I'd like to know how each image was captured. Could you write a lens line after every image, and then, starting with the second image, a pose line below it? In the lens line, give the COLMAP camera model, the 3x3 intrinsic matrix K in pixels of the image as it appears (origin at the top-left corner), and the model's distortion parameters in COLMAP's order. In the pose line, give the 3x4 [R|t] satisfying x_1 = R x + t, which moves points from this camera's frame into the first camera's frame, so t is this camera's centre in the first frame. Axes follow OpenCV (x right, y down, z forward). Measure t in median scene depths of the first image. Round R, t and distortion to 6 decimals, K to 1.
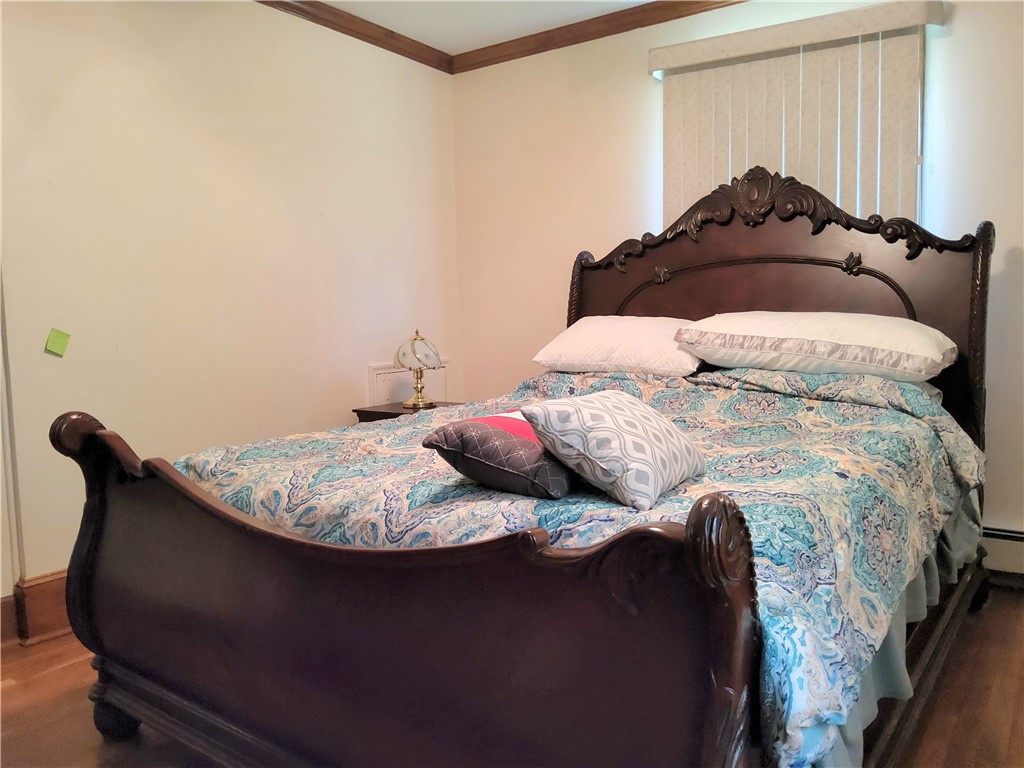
lens RADIAL K [[775.8, 0, 520.3], [0, 775.8, 385.7], [0, 0, 1]] dist [0.098403, -0.174312]
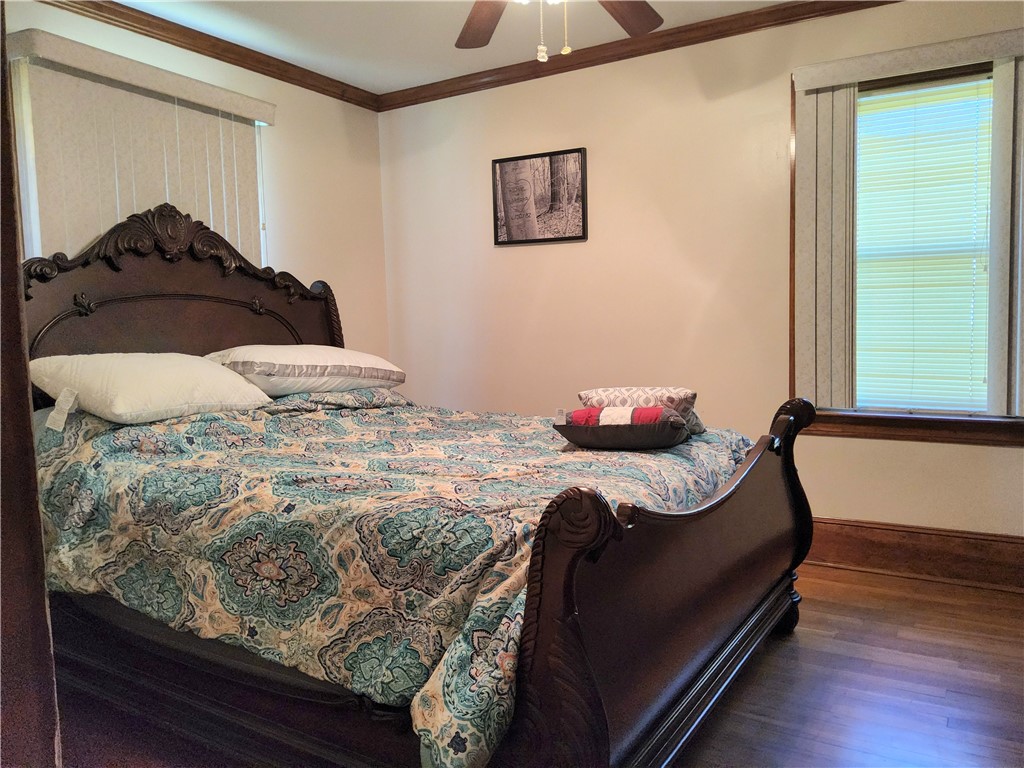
lens RADIAL K [[775.8, 0, 520.3], [0, 775.8, 385.7], [0, 0, 1]] dist [0.098403, -0.174312]
pose [[-0.074931, -0.074753, 0.994383, -0.912226], [0.100073, 0.991588, 0.082084, -0.098645], [-0.992155, 0.105662, -0.066820, 0.762943]]
